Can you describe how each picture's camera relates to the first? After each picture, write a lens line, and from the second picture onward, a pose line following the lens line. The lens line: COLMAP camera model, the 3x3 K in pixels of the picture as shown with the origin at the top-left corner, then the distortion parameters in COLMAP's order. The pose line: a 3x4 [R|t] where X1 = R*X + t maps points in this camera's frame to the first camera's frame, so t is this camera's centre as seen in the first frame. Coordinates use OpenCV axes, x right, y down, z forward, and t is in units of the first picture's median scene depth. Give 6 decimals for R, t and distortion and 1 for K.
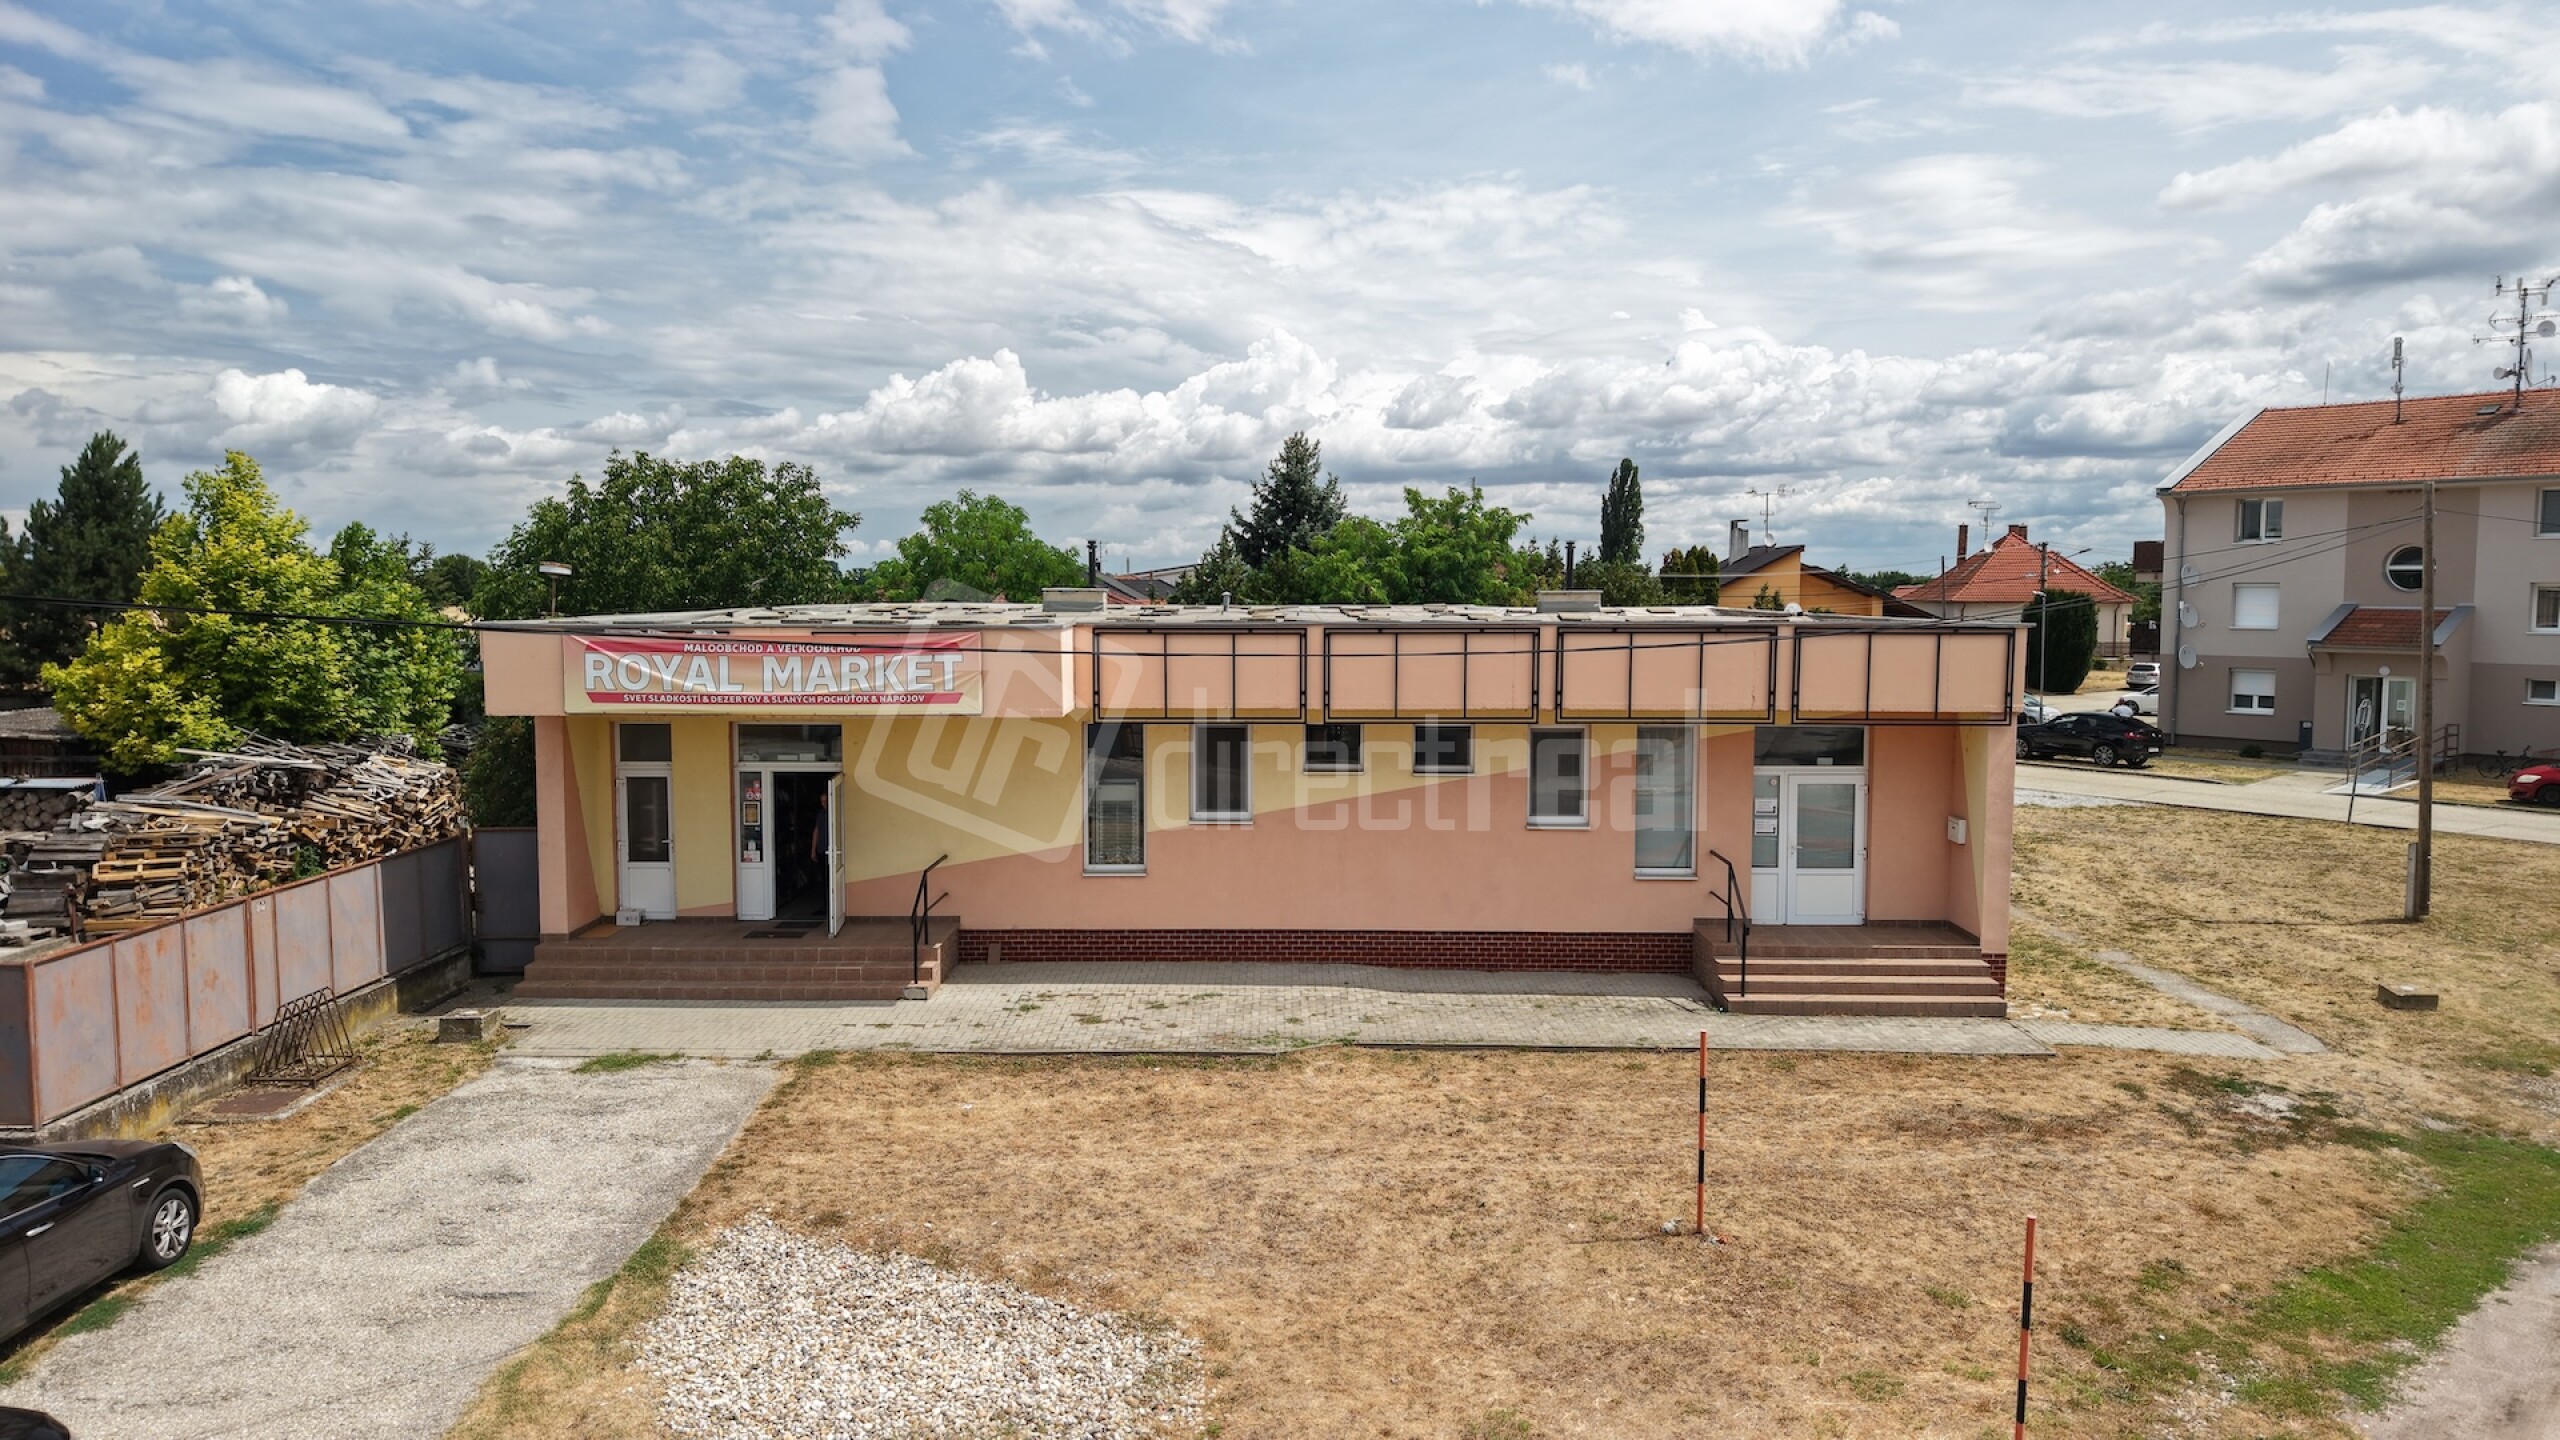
lens RADIAL K [[1831.8, 0, 1275.7], [0, 1831.8, 711.9], [0, 0, 1]] dist [0.032984, -0.031500]
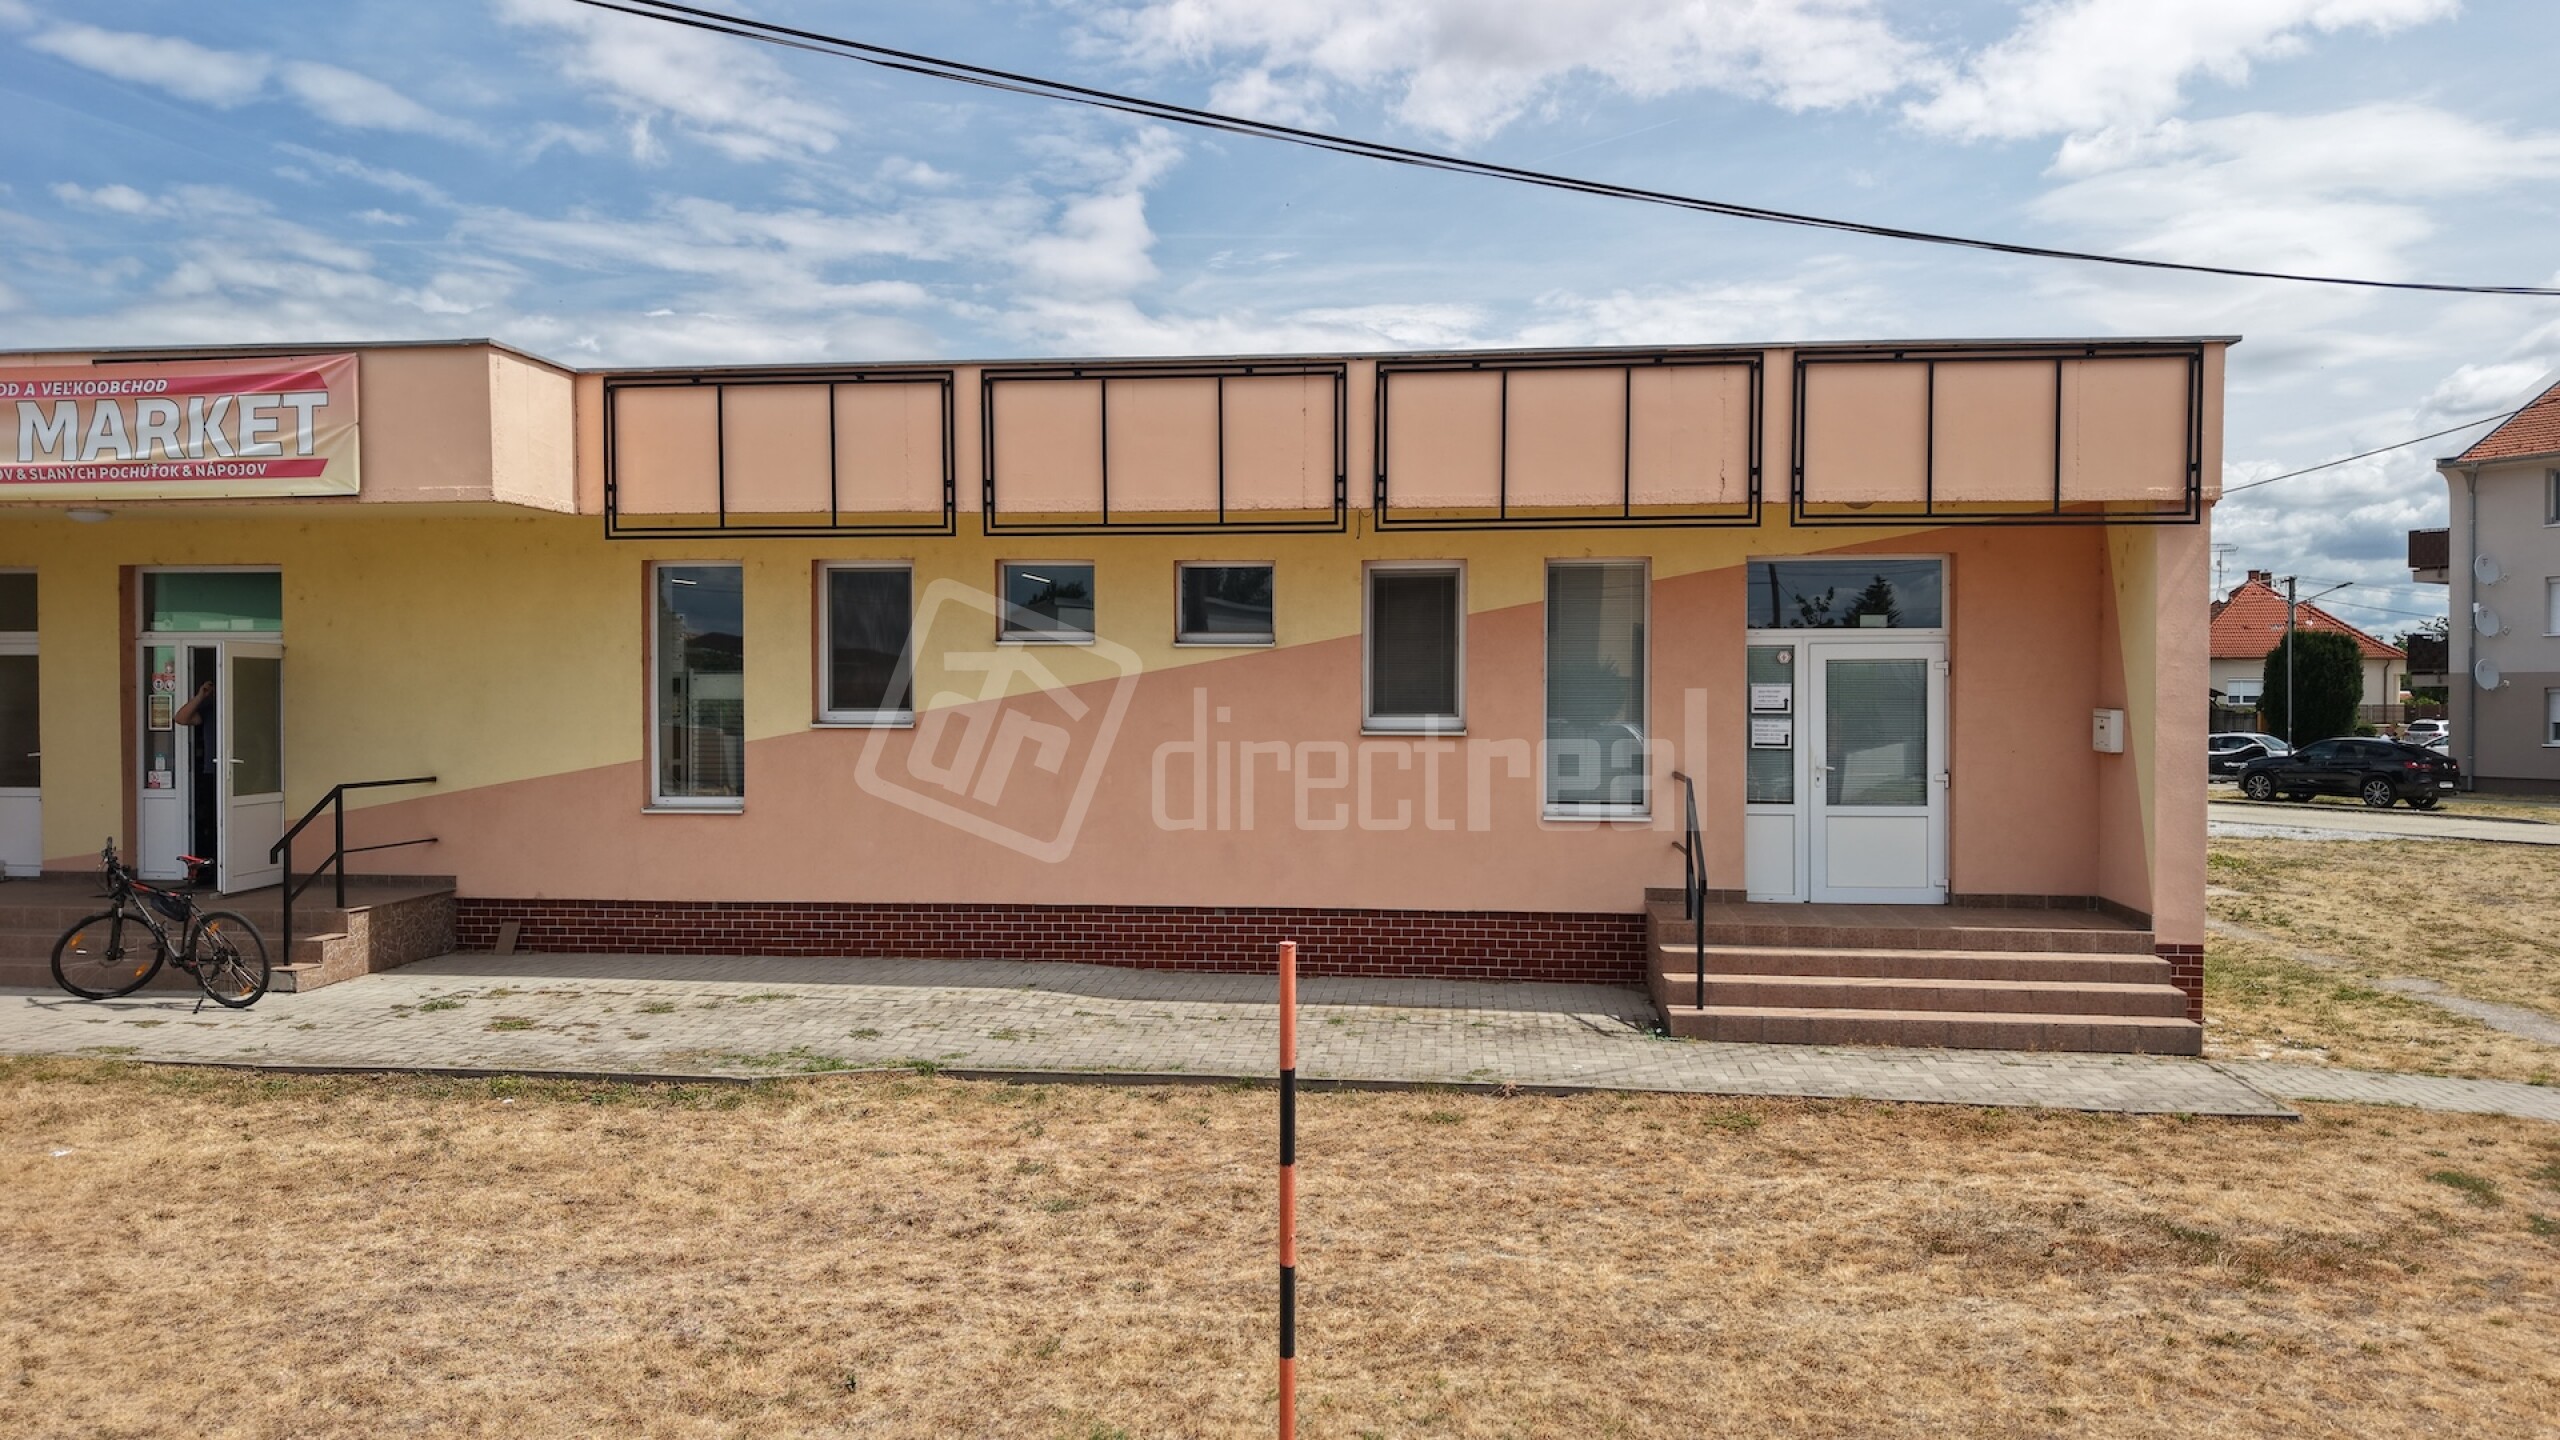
lens RADIAL K [[1831.8, 0, 1297.3], [0, 1831.8, 723.4], [0, 0, 1]] dist [0.032984, -0.031500]
pose [[0.994560, 0.000392, -0.104168, 0.198568], [-0.007347, 0.997767, -0.066384, 0.110876], [0.103910, 0.066788, 0.992342, 0.451983]]
